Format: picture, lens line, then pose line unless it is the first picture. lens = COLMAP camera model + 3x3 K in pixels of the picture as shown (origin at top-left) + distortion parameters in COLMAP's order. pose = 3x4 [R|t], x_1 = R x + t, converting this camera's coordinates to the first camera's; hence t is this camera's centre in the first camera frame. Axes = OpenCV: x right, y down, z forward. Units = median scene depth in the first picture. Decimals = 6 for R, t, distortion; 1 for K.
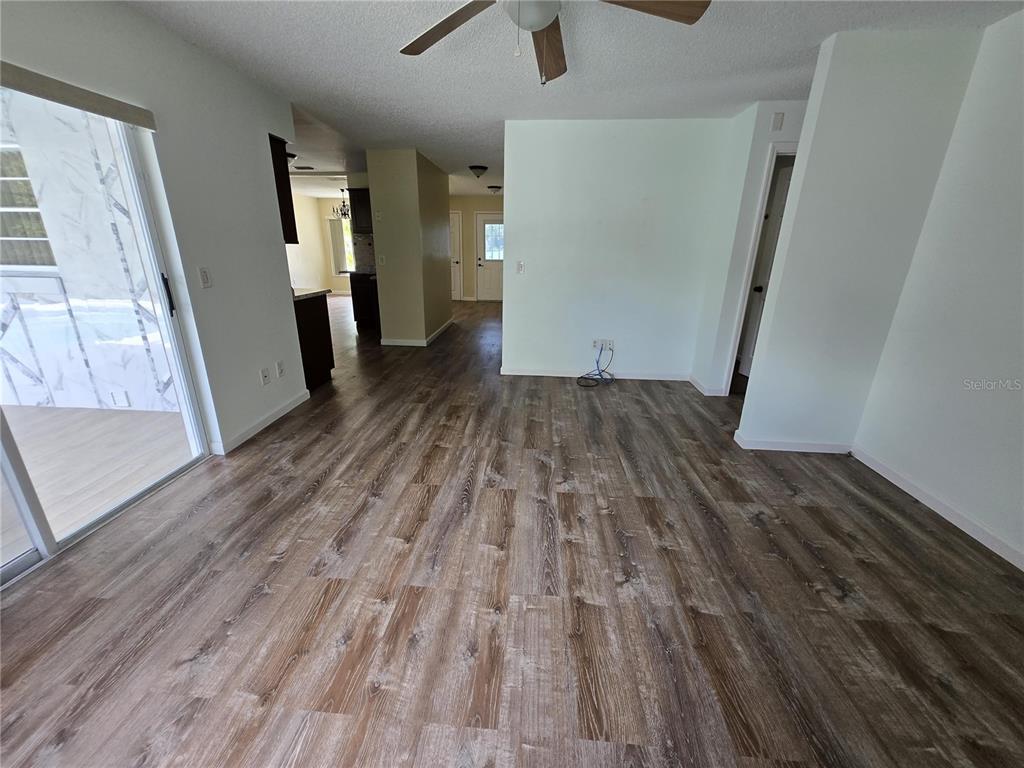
lens RADIAL K [[400.9, 0, 506.4], [0, 400.9, 376.9], [0, 0, 1]] dist [-0.000559, -0.000389]
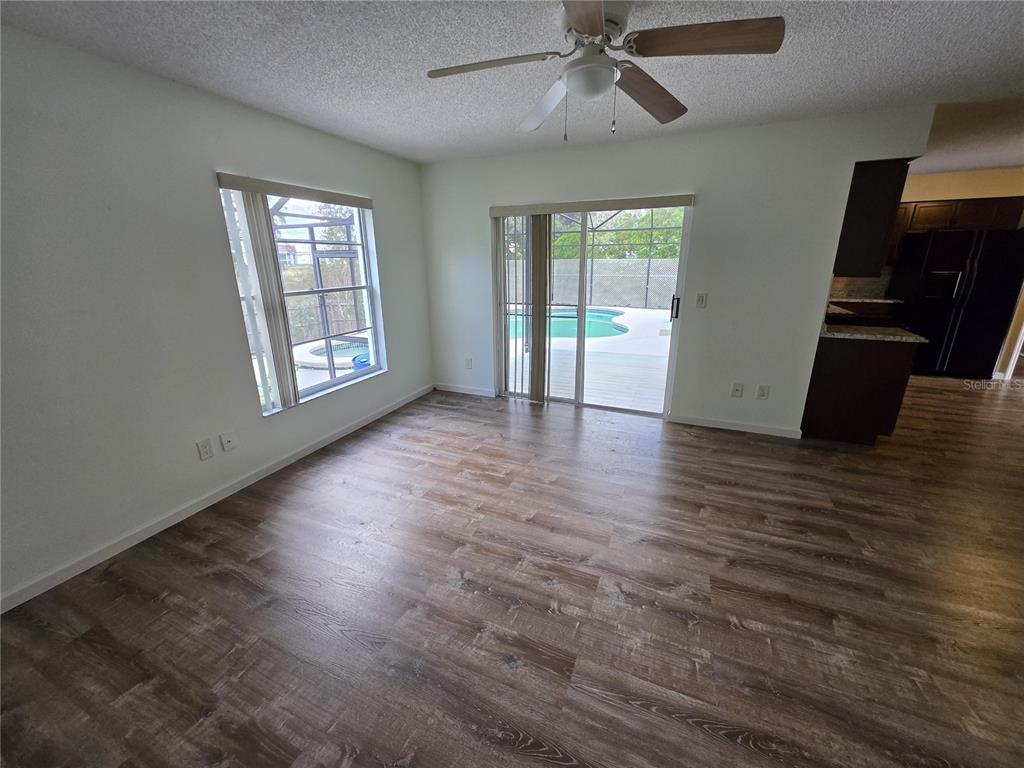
lens RADIAL K [[400.9, 0, 506.4], [0, 400.9, 376.9], [0, 0, 1]] dist [-0.000559, -0.000389]
pose [[-0.331886, 0.258336, -0.907257, 0.857722], [-0.287606, 0.888268, 0.358139, -0.338465], [0.898407, 0.379793, -0.220504, 0.852236]]
